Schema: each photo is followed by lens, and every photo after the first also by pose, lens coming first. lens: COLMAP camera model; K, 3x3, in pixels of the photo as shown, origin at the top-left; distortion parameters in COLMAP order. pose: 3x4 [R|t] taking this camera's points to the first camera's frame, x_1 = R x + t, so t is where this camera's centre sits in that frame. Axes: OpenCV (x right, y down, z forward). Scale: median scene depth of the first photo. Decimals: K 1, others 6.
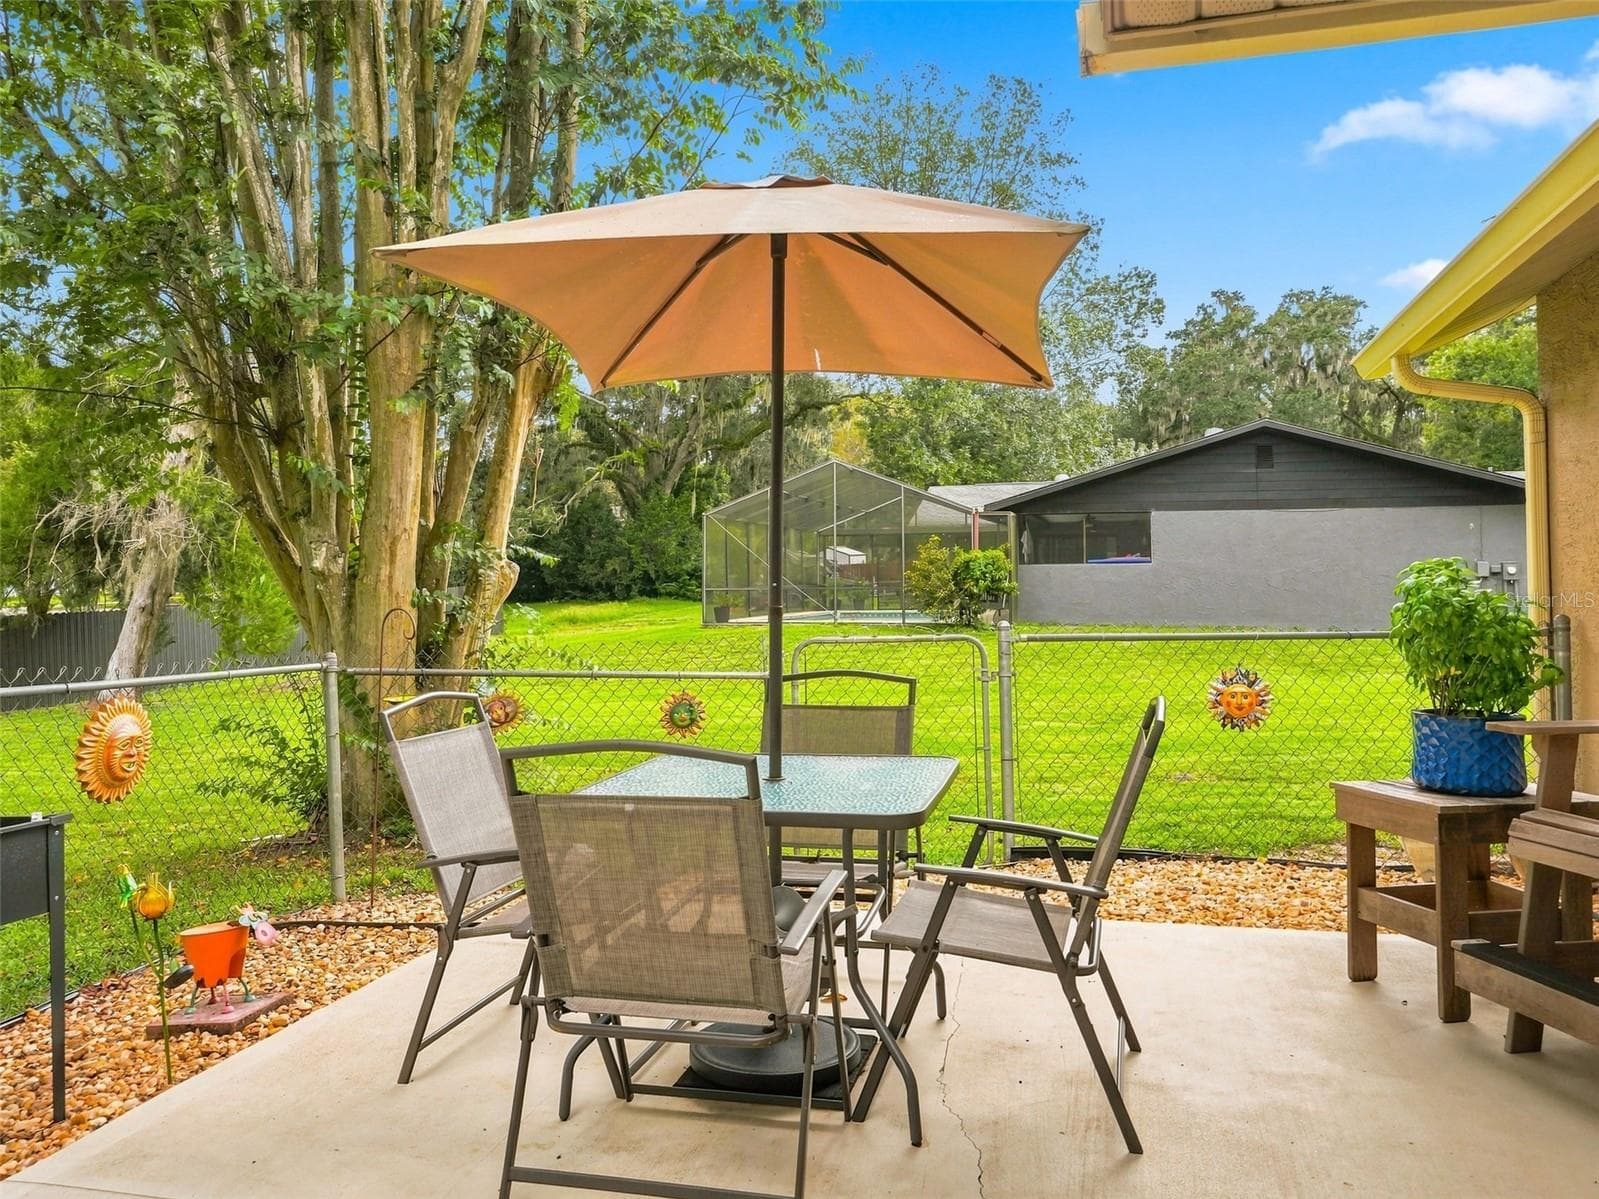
lens RADIAL K [[1235.1, 0, 819.8], [0, 1235.1, 594.5], [0, 0, 1]] dist [-0.004043, -0.003903]
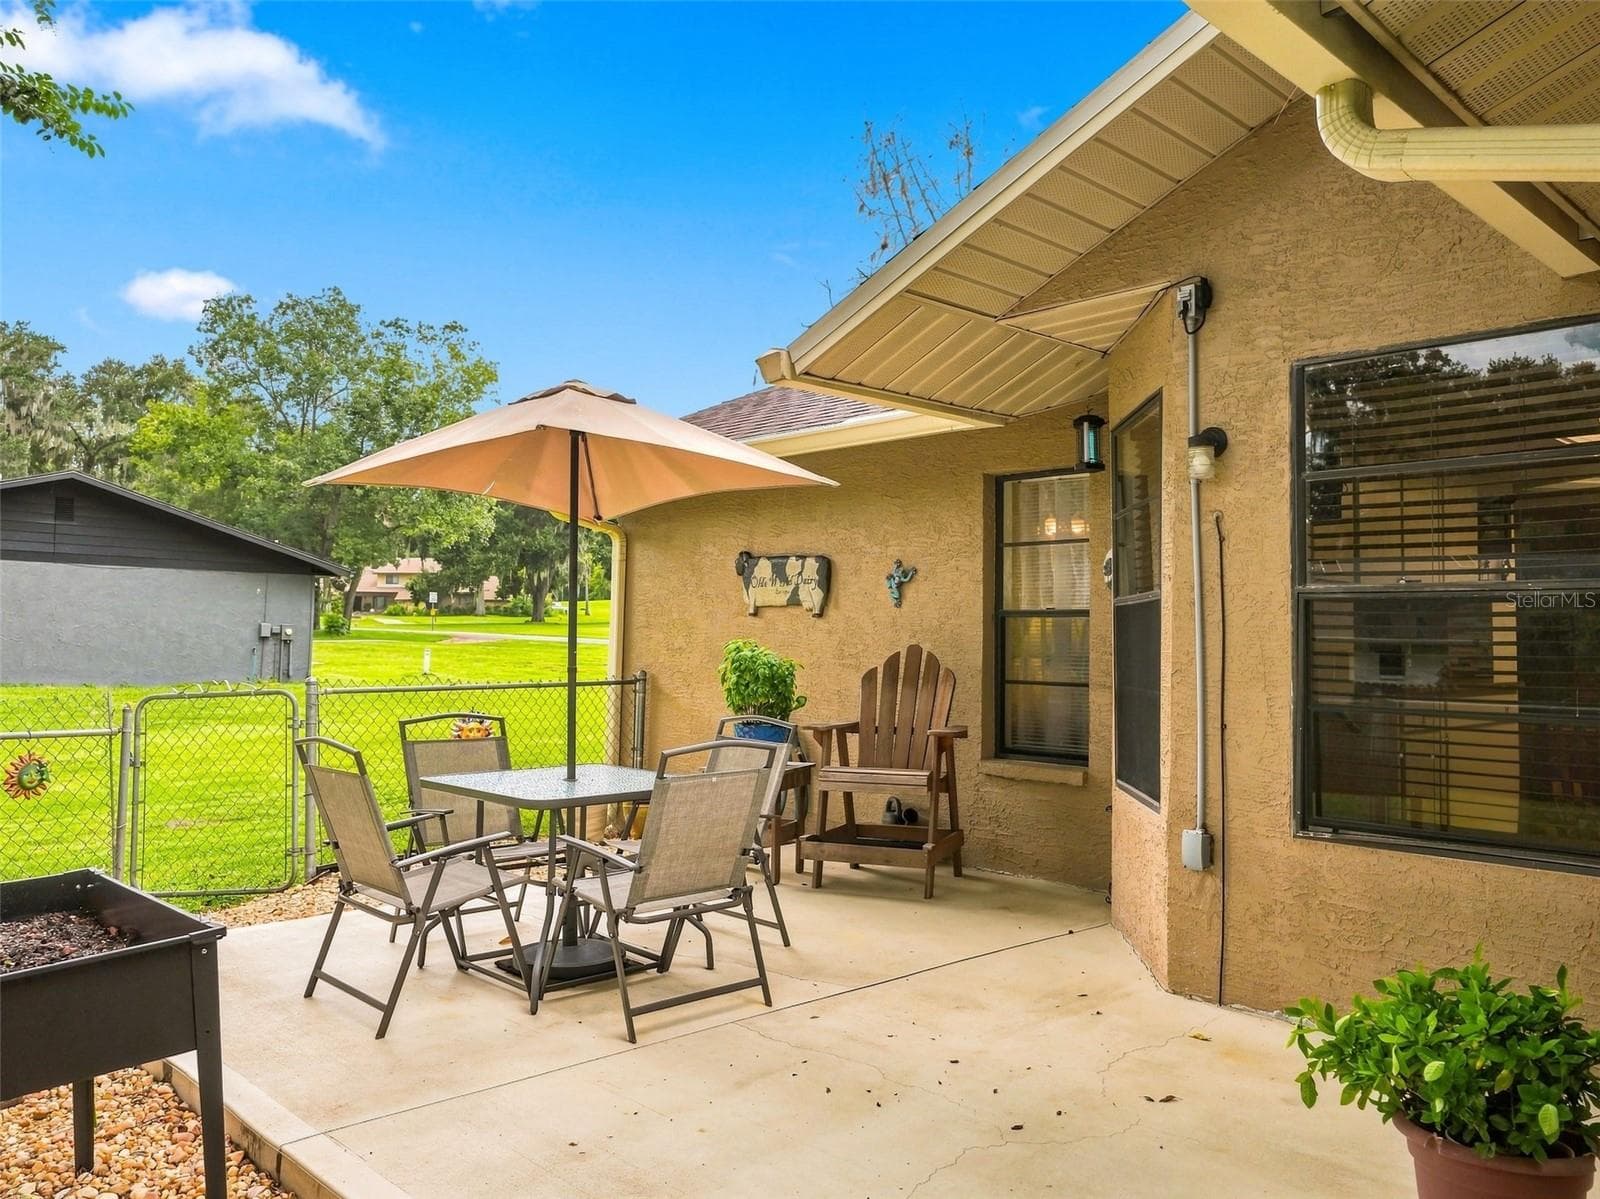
lens RADIAL K [[1235.8, 0, 820.3], [0, 1235.8, 594.5], [0, 0, 1]] dist [-0.004043, -0.003903]
pose [[0.515024, 0.051012, 0.855657, -0.164089], [-0.012152, 0.998562, -0.052217, -0.000533], [-0.857090, 0.016495, 0.514903, -0.008472]]
